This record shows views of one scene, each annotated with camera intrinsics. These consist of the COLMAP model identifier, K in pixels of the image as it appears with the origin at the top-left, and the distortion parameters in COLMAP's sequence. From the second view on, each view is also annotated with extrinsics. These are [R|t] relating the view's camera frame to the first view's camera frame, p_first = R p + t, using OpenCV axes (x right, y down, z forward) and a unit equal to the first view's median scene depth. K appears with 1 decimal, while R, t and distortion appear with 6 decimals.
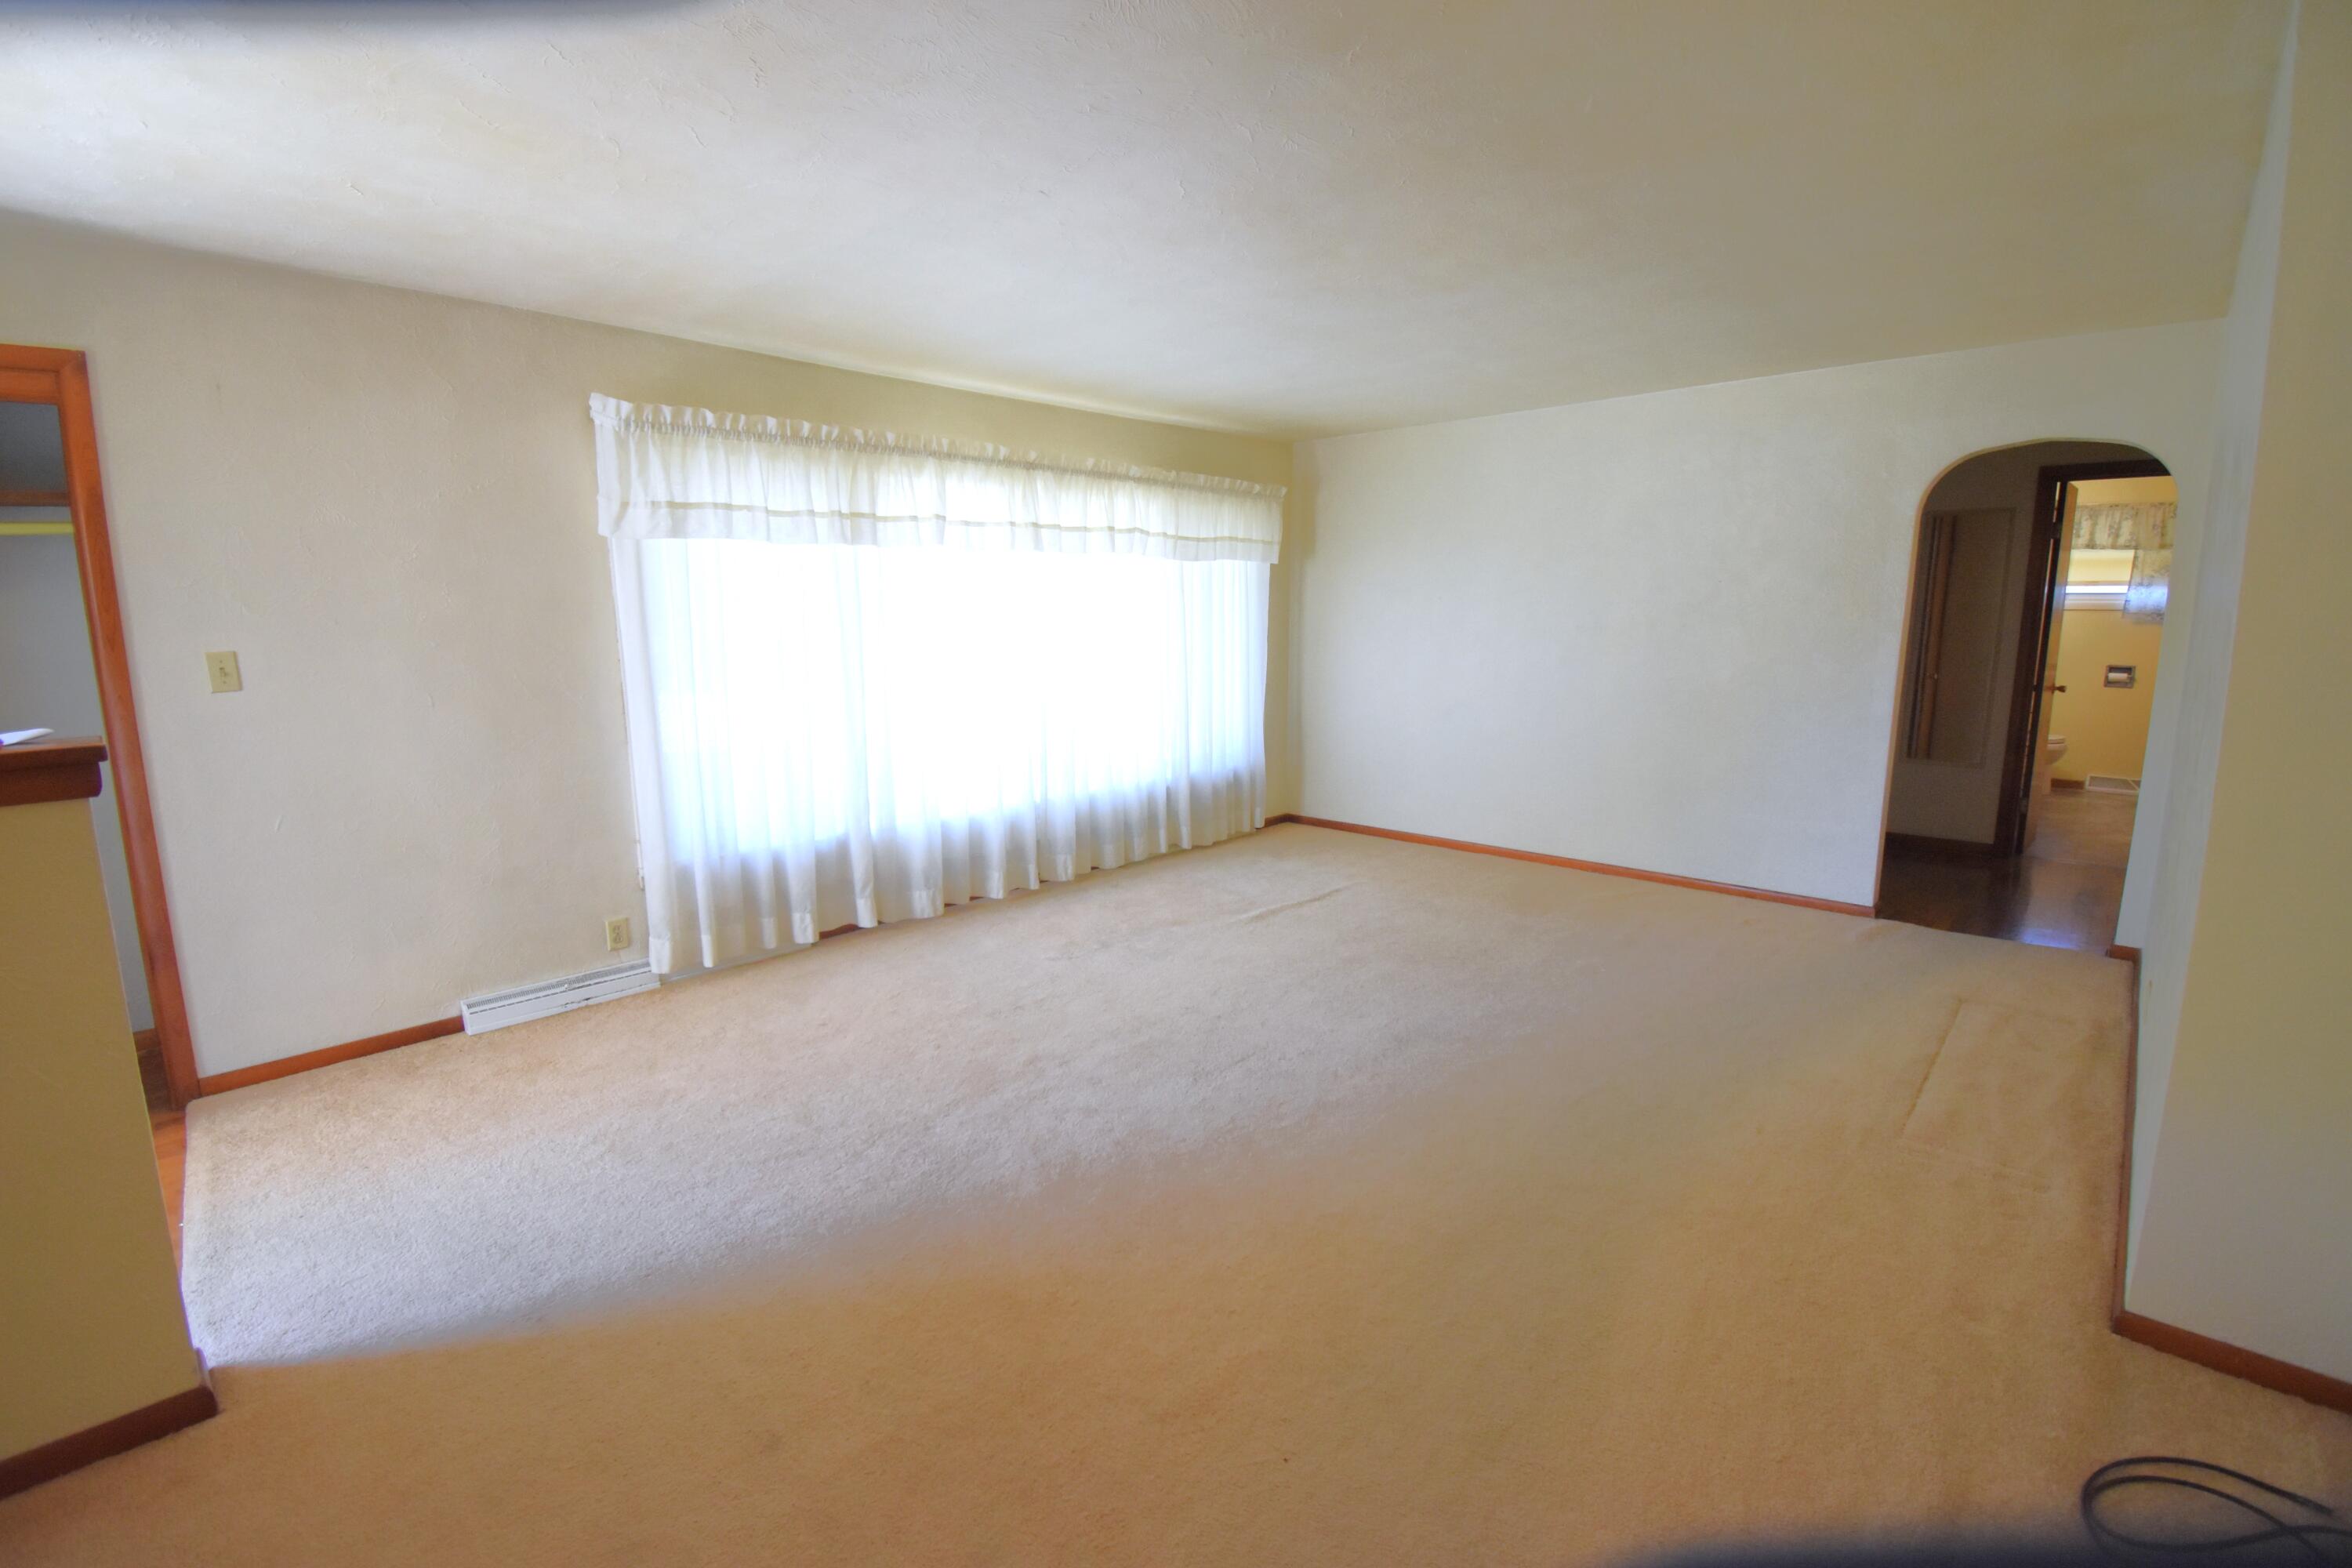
lens RADIAL K [[1037.8, 0, 1175.8], [0, 1037.8, 764.5], [0, 0, 1]] dist [0.008809, -0.017135]
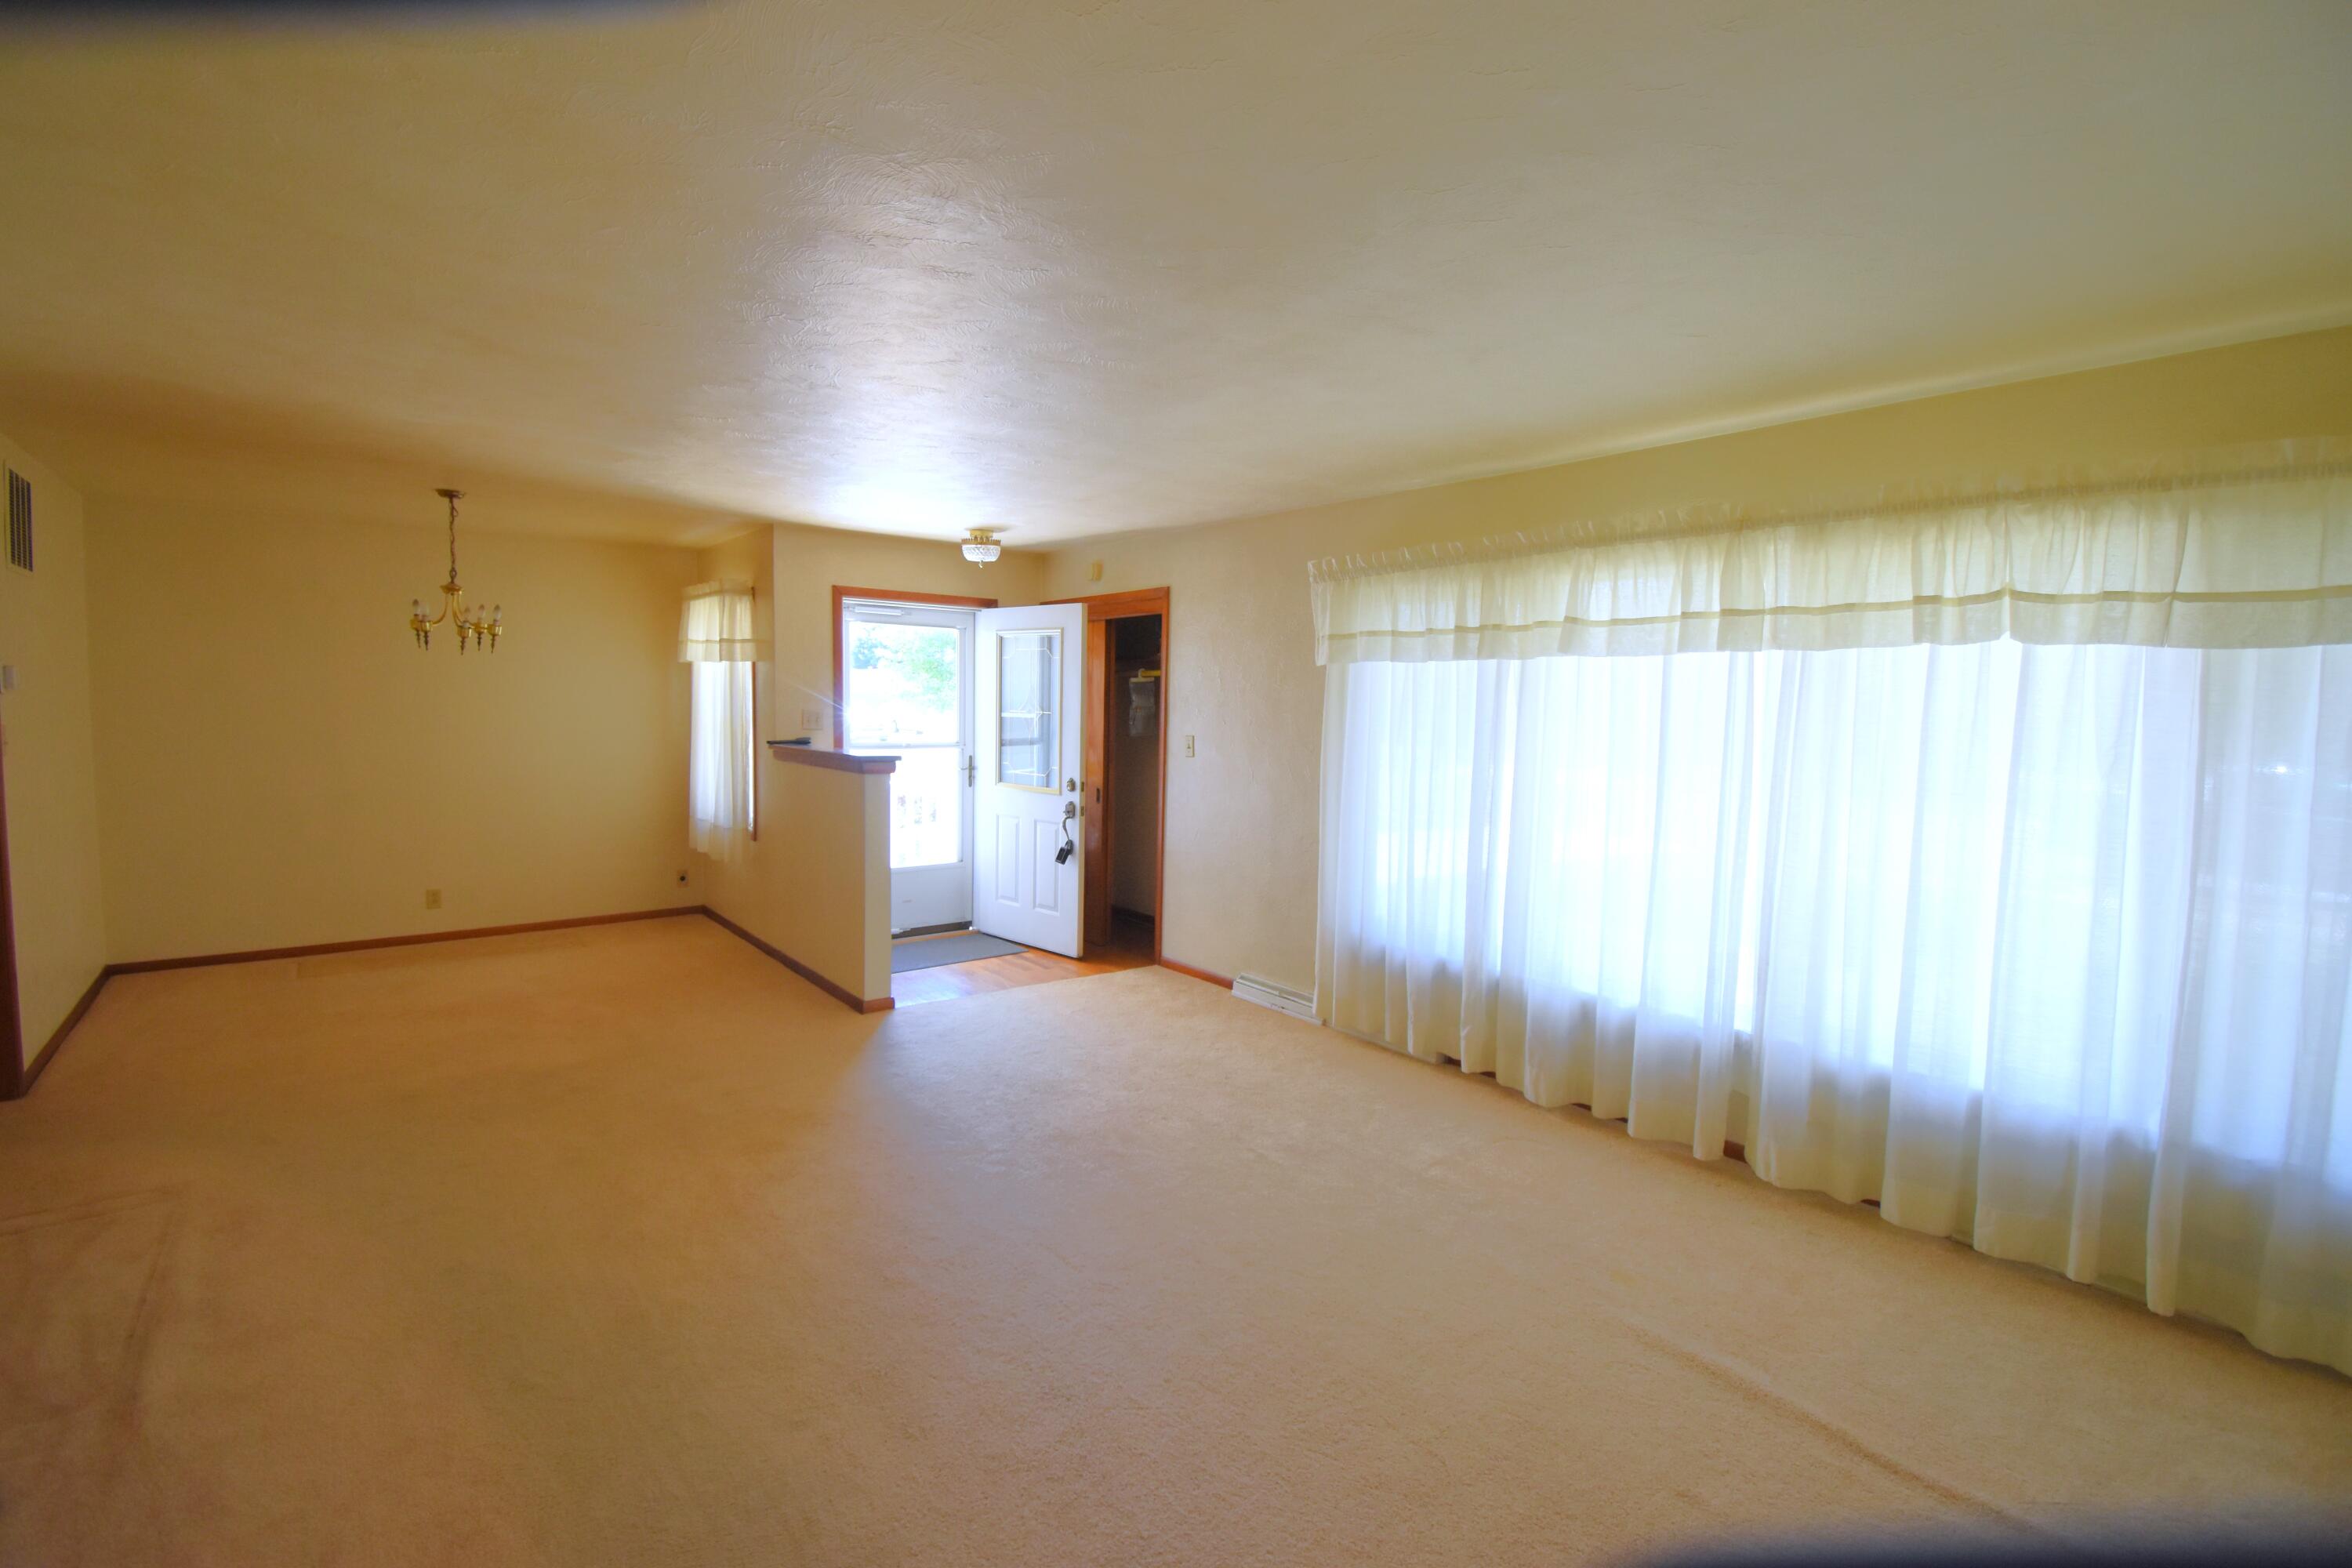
lens RADIAL K [[1037.8, 0, 1174.6], [0, 1037.8, 793.0], [0, 0, 1]] dist [0.008809, -0.017135]
pose [[-0.141652, 0.092361, -0.985598, 0.705566], [-0.166613, 0.979210, 0.115708, -0.167027], [0.975794, 0.180603, -0.123319, 0.928179]]
